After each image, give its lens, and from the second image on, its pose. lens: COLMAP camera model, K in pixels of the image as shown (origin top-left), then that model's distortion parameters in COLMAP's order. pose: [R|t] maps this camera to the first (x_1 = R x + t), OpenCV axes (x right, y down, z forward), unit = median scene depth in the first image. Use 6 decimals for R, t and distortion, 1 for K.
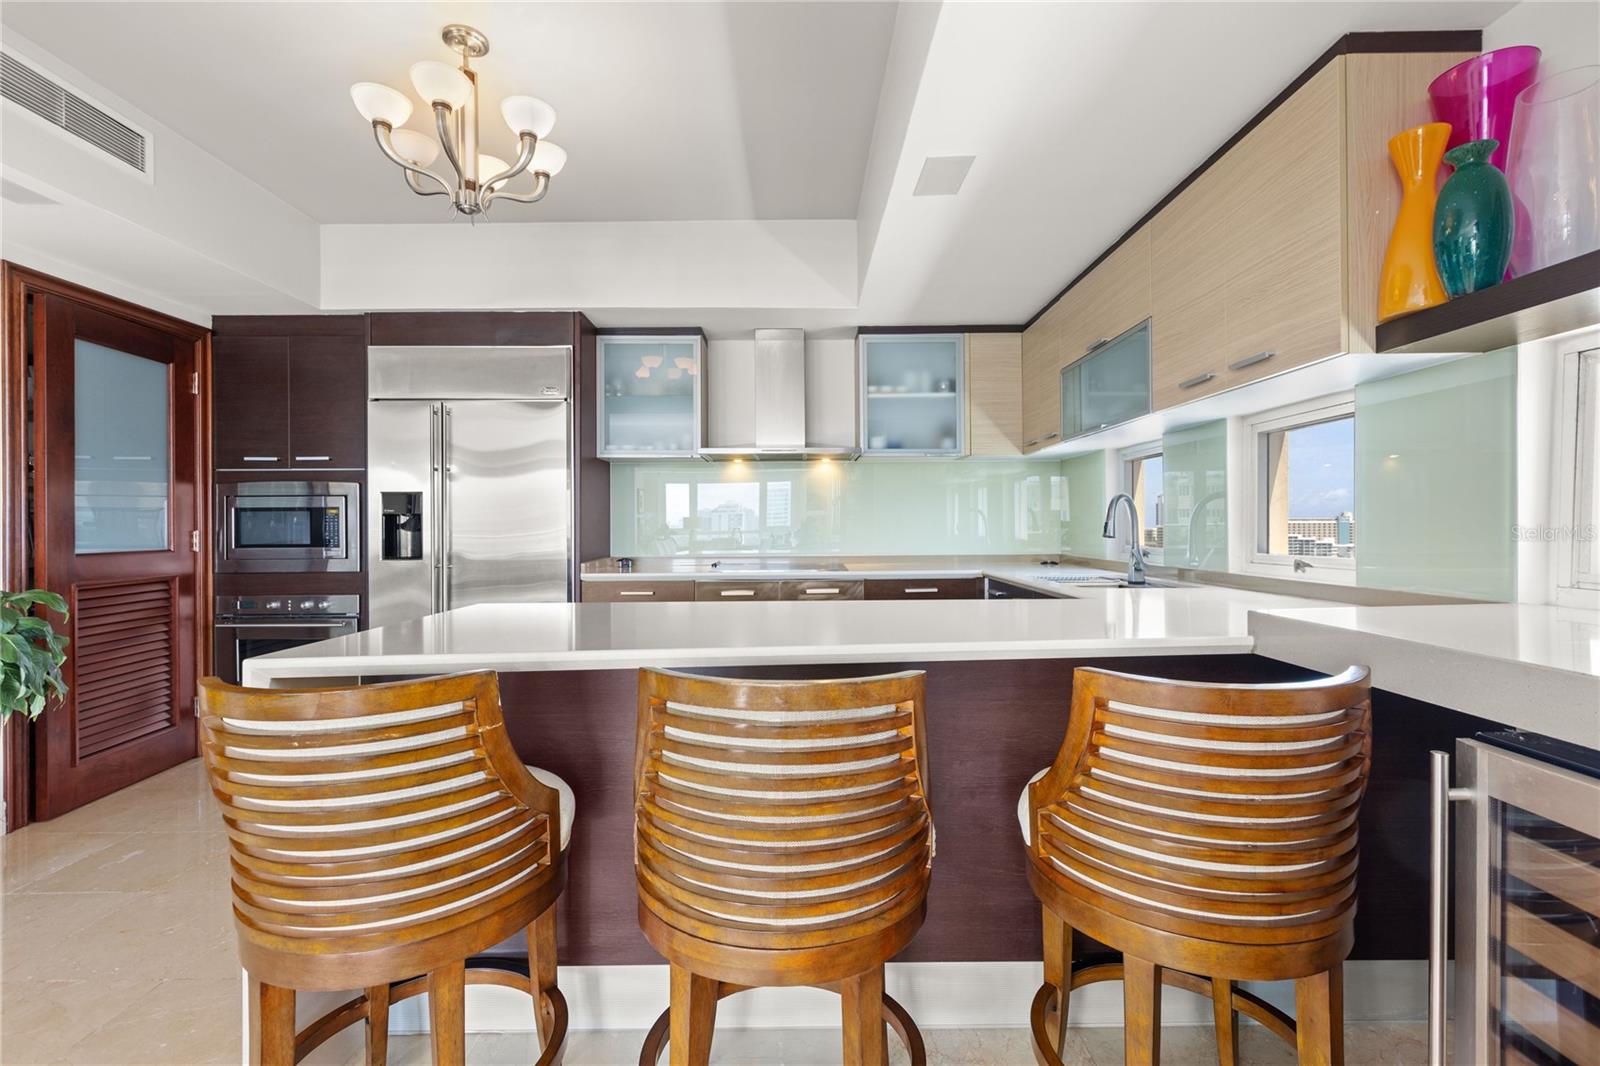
lens RADIAL K [[714.6, 0, 794.4], [0, 714.6, 522.4], [0, 0, 1]] dist [-0.000452, -0.000013]
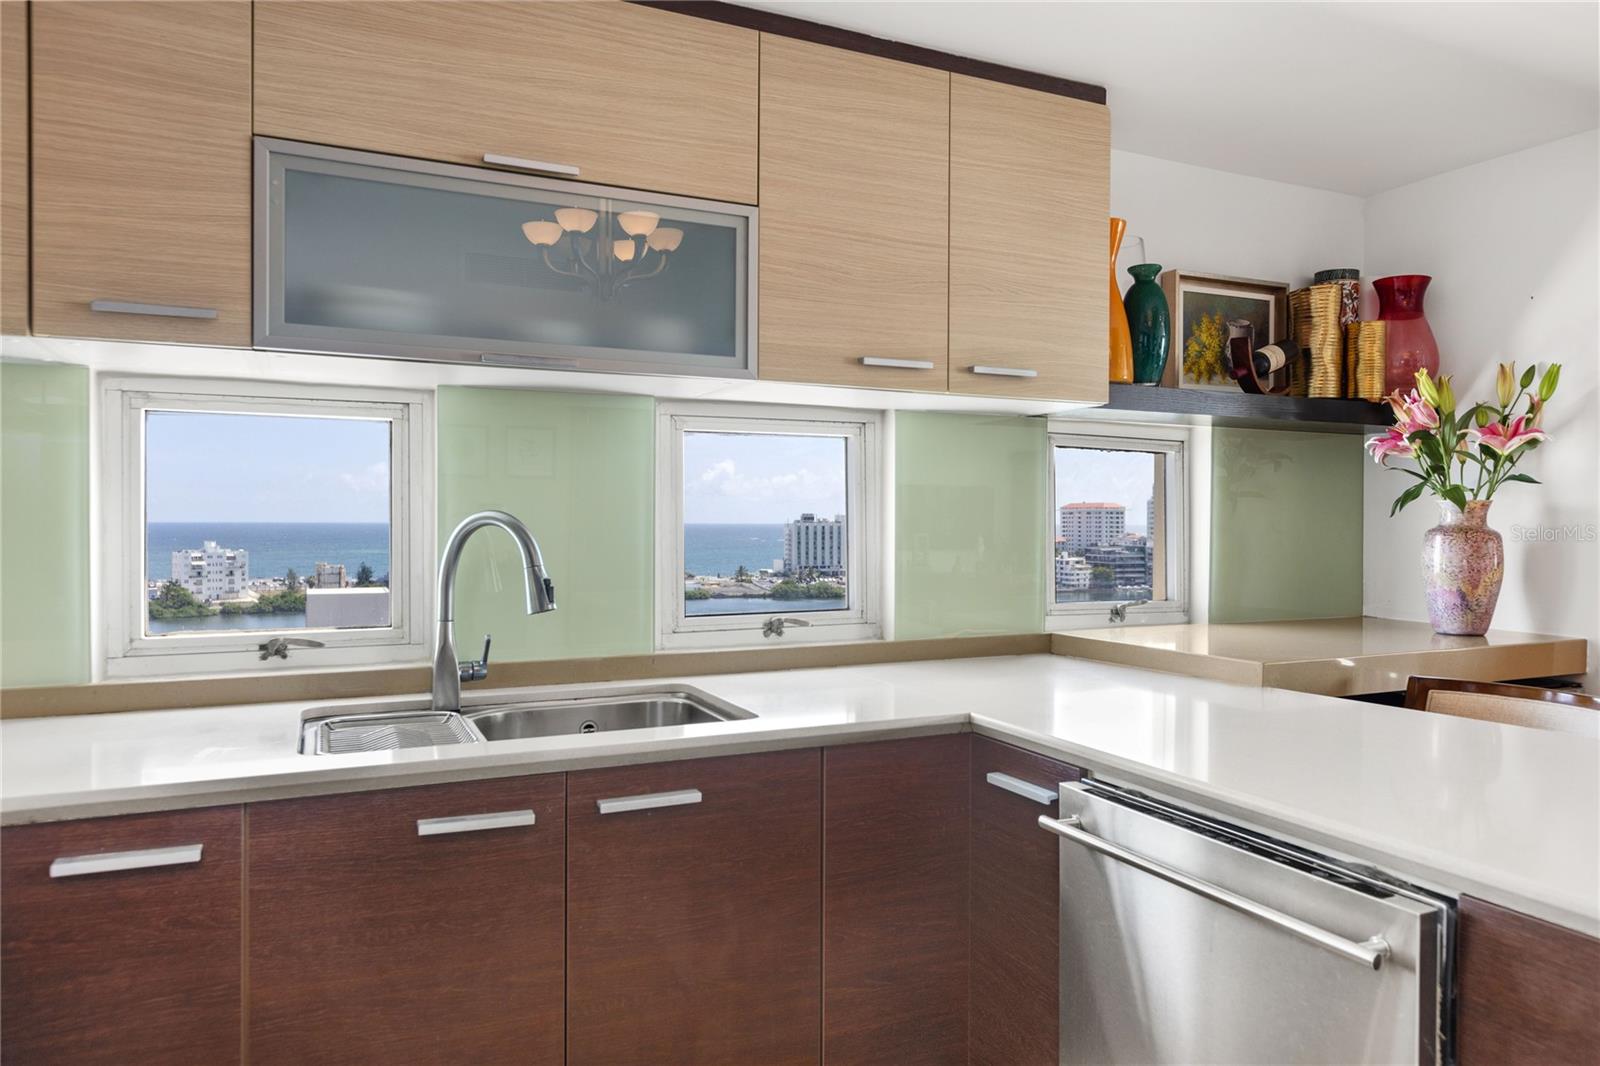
lens RADIAL K [[1028.2, 0, 800.0], [0, 1028.2, 533.0], [0, 0, 1]] dist [-0.005611, -0.000362]
pose [[-0.421733, -0.007310, 0.906691, -0.227170], [-0.002906, 0.999973, 0.006710, -0.037896], [-0.906715, 0.000195, -0.421743, 1.234429]]
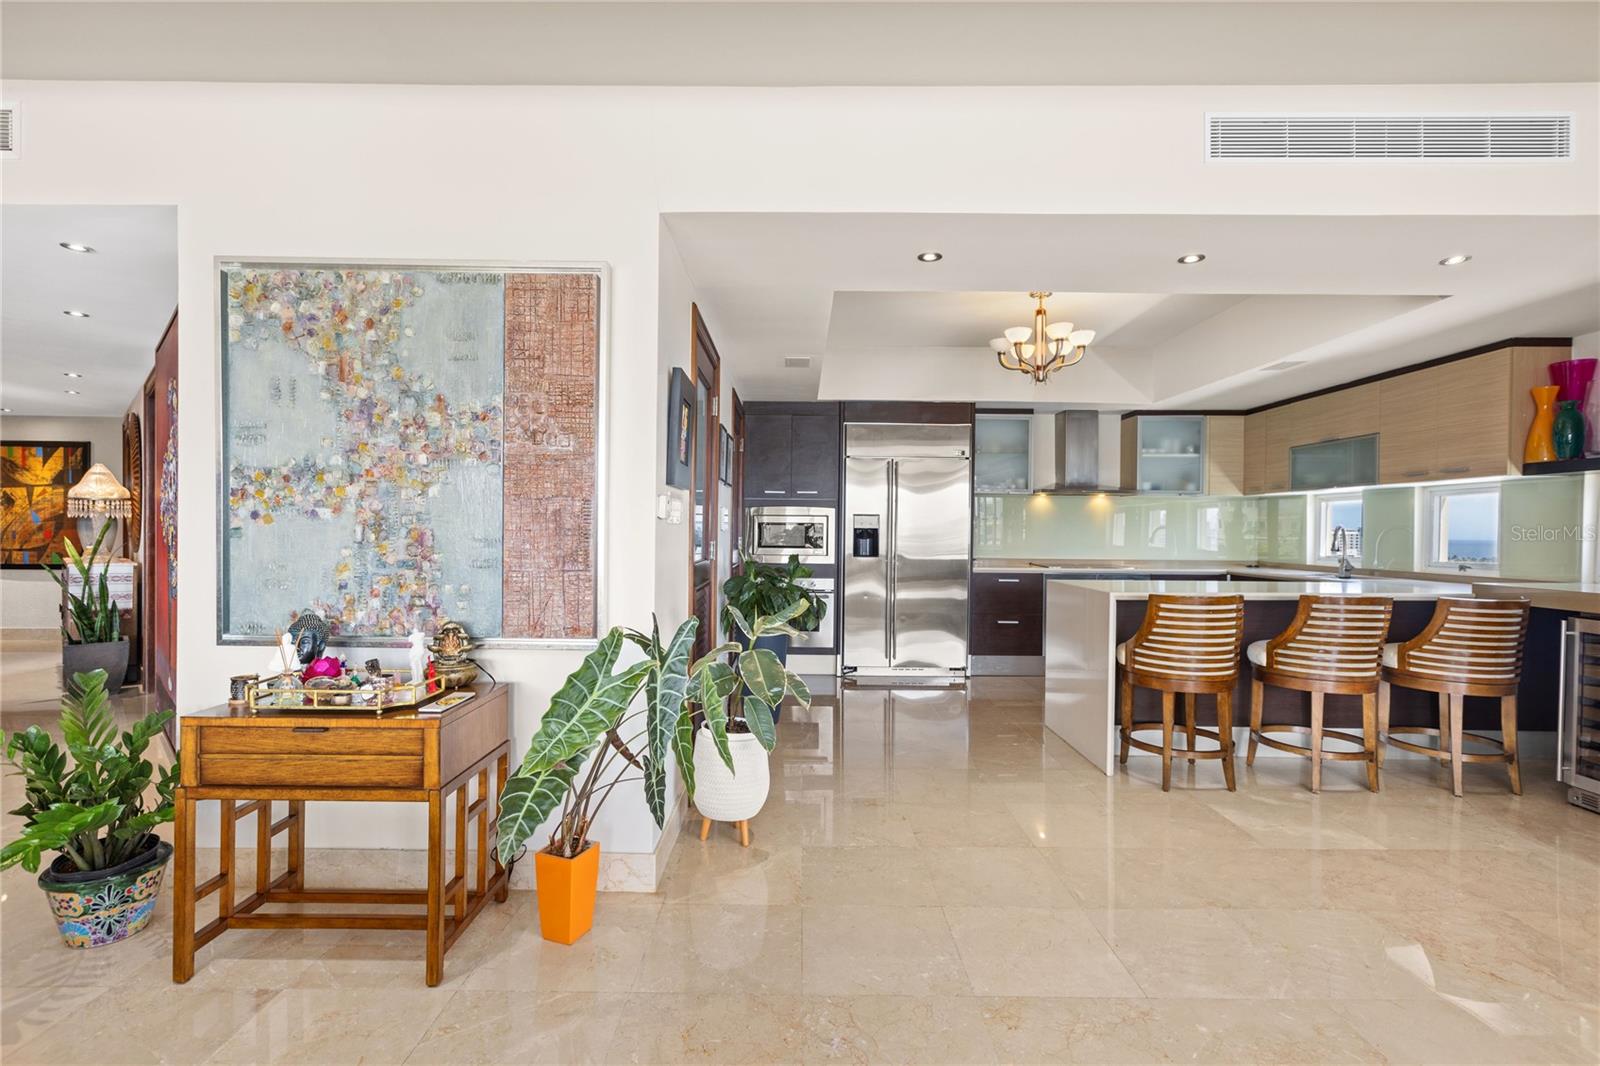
lens RADIAL K [[718.9, 0, 796.7], [0, 718.9, 531.4], [0, 0, 1]] dist [-0.000300, -0.000269]
pose [[0.999734, 0.016059, -0.016564, -0.930197], [-0.015930, 0.999842, 0.007851, -0.020907], [0.016687, -0.007585, 0.999832, -0.852198]]
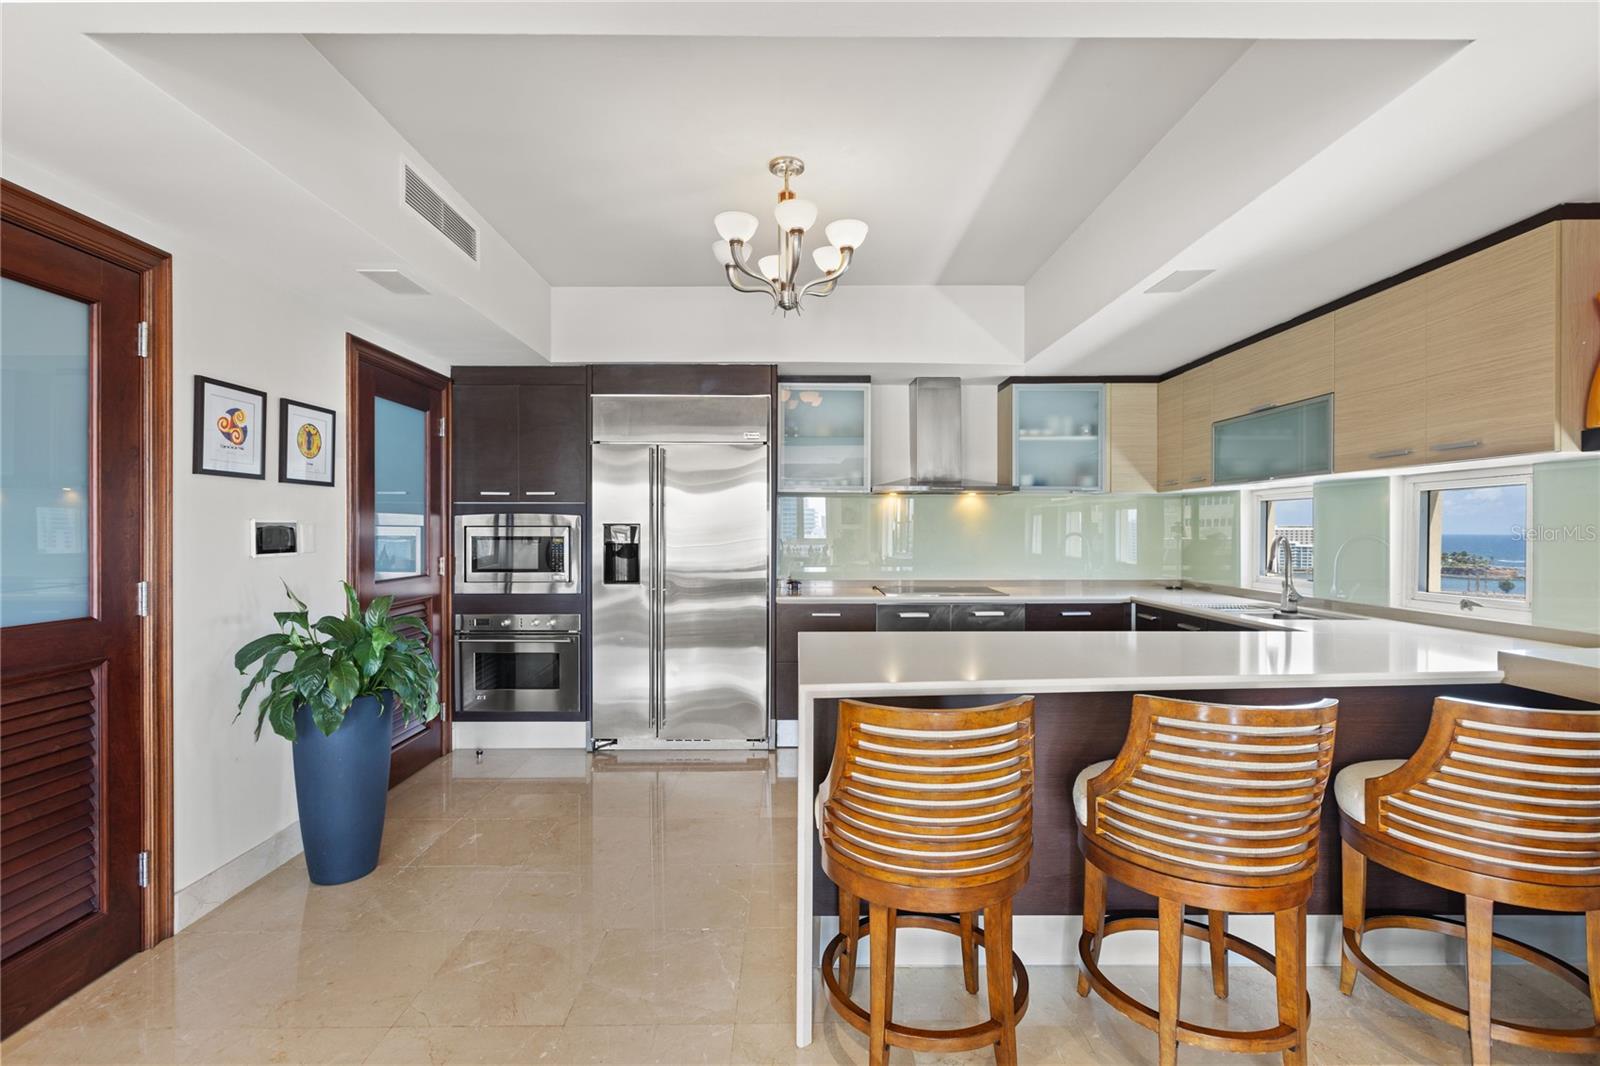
lens RADIAL K [[714.6, 0, 794.3], [0, 714.6, 532.3], [0, 0, 1]] dist [0.000608, -0.000292]
pose [[0.999972, 0.007392, -0.000630, -0.376103], [-0.007387, 0.999944, 0.007528, -0.054622], [0.000685, -0.007523, 0.999971, -0.183824]]
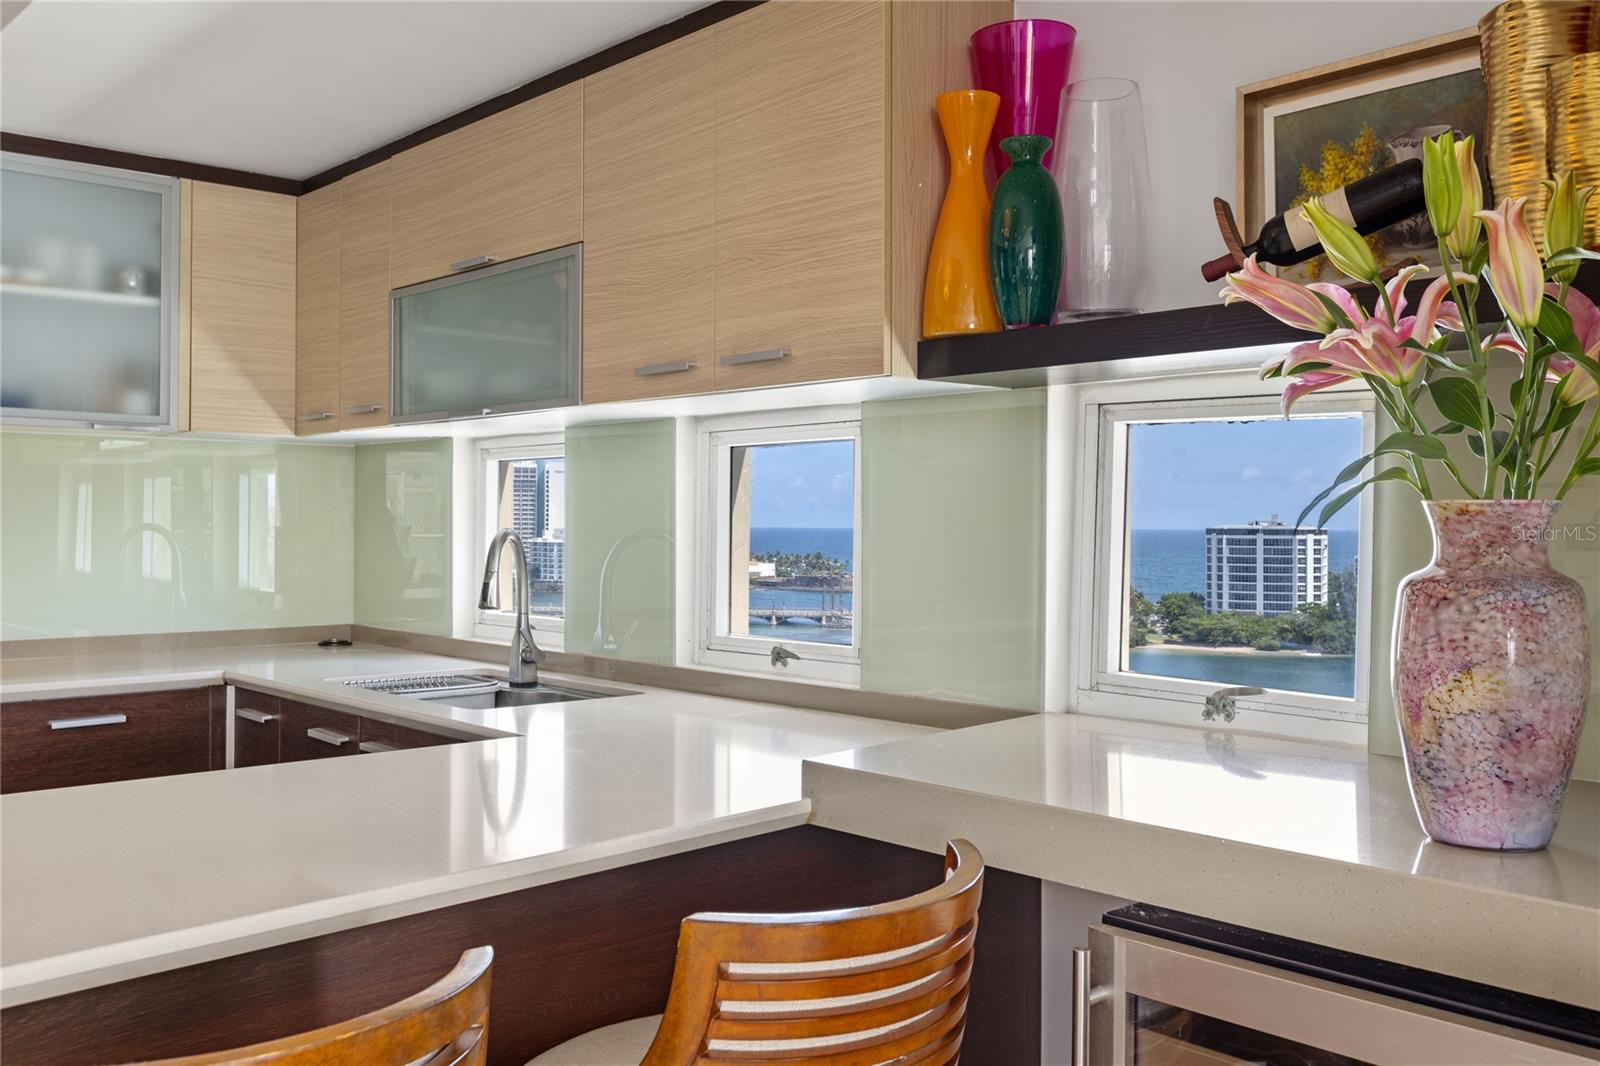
lens RADIAL K [[1426.8, 0, 802.8], [0, 1426.8, 504.6], [0, 0, 1]] dist [-0.002979, 0.009189]
pose [[0.737686, 0.017310, 0.674922, -0.150208], [-0.011314, 0.999848, -0.013277, -0.054309], [-0.675049, 0.002159, 0.737770, 0.007297]]
